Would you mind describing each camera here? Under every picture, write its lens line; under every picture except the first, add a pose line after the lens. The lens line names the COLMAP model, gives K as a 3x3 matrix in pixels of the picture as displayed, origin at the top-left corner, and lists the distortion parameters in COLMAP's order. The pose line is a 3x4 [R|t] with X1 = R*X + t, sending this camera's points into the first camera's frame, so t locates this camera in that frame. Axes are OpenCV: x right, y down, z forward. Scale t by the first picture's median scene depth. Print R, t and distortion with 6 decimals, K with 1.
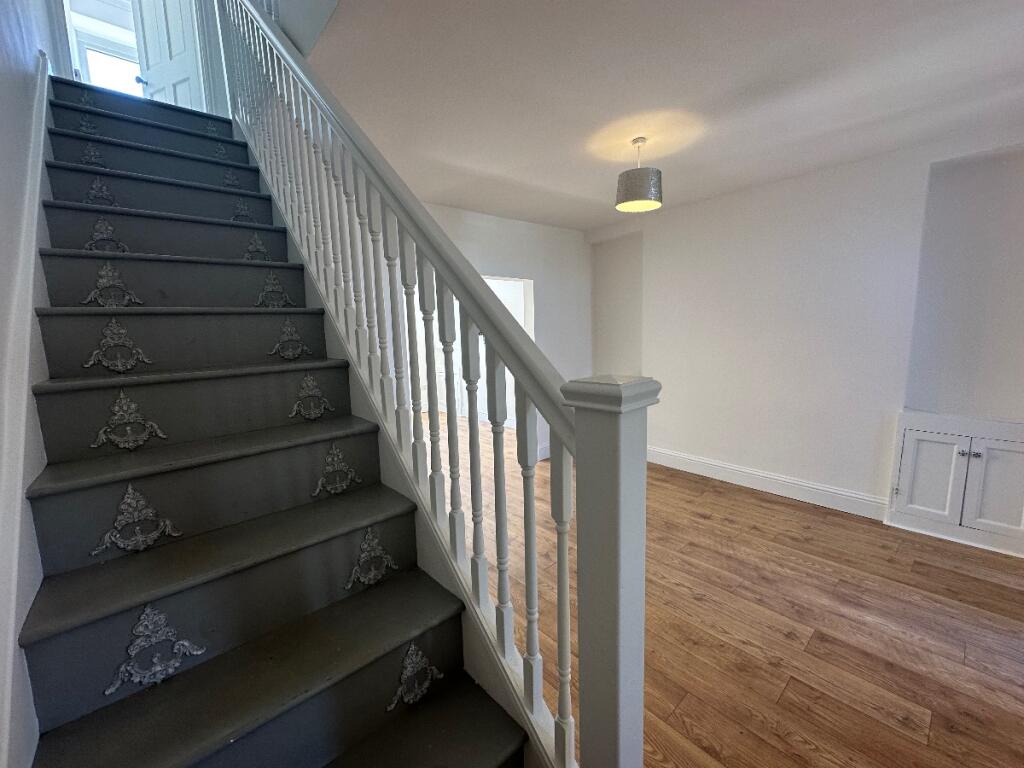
lens RADIAL K [[408.5, 0, 514.8], [0, 408.5, 383.0], [0, 0, 1]] dist [-0.002668, 0.000318]
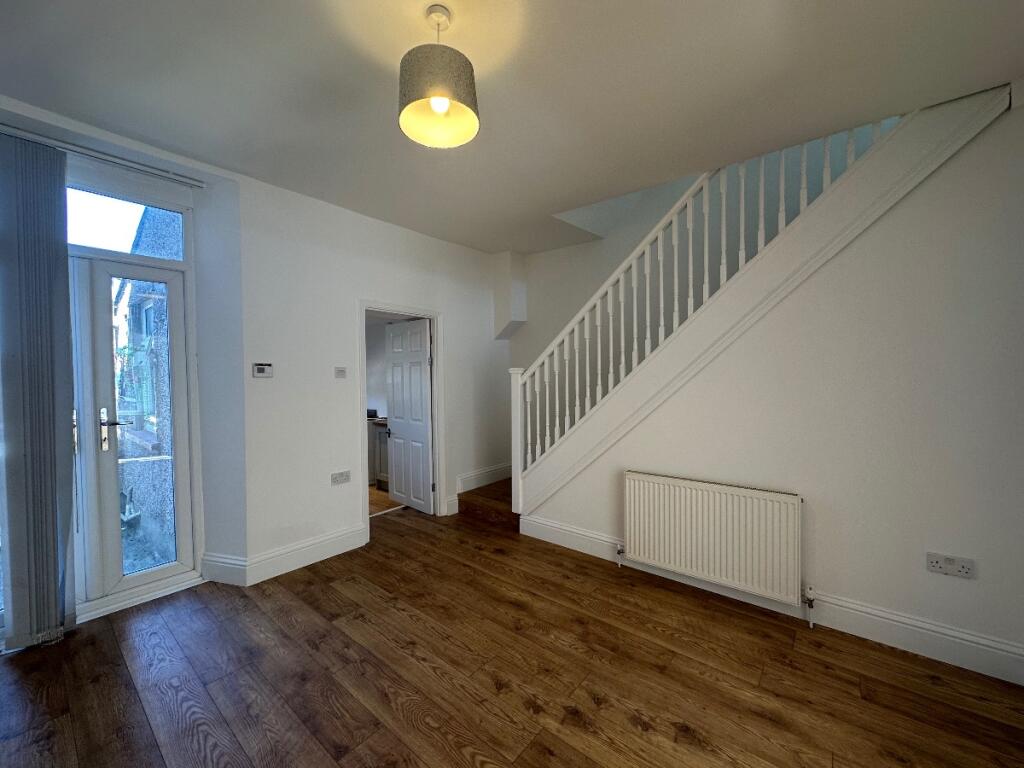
lens RADIAL K [[408.5, 0, 512.7], [0, 408.5, 382.2], [0, 0, 1]] dist [-0.002668, 0.000318]
pose [[-0.985782, 0.043587, -0.162280, 0.288030], [0.017896, 0.987512, 0.156527, -0.160551], [0.167076, 0.151397, -0.974251, 1.522099]]
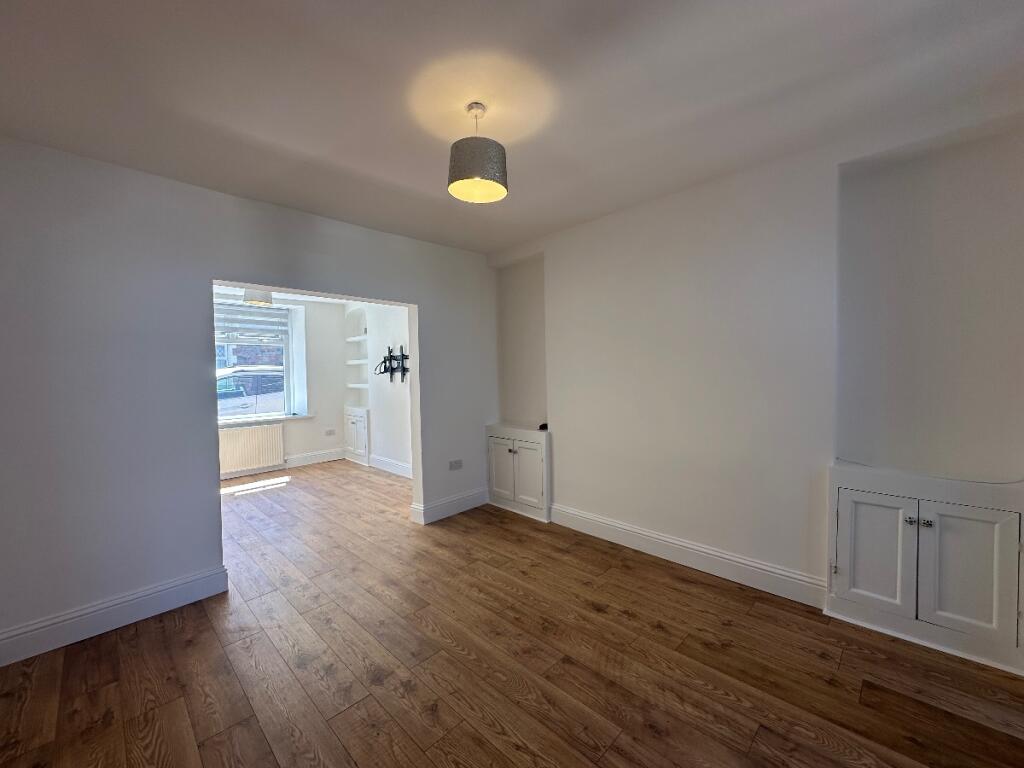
lens RADIAL K [[408.5, 0, 514.5], [0, 408.5, 383.1], [0, 0, 1]] dist [-0.002668, 0.000318]
pose [[0.996914, 0.008595, 0.078029, 0.294526], [-0.000229, 0.994303, -0.106593, -0.002606], [-0.078500, 0.106246, 0.991236, 0.270052]]
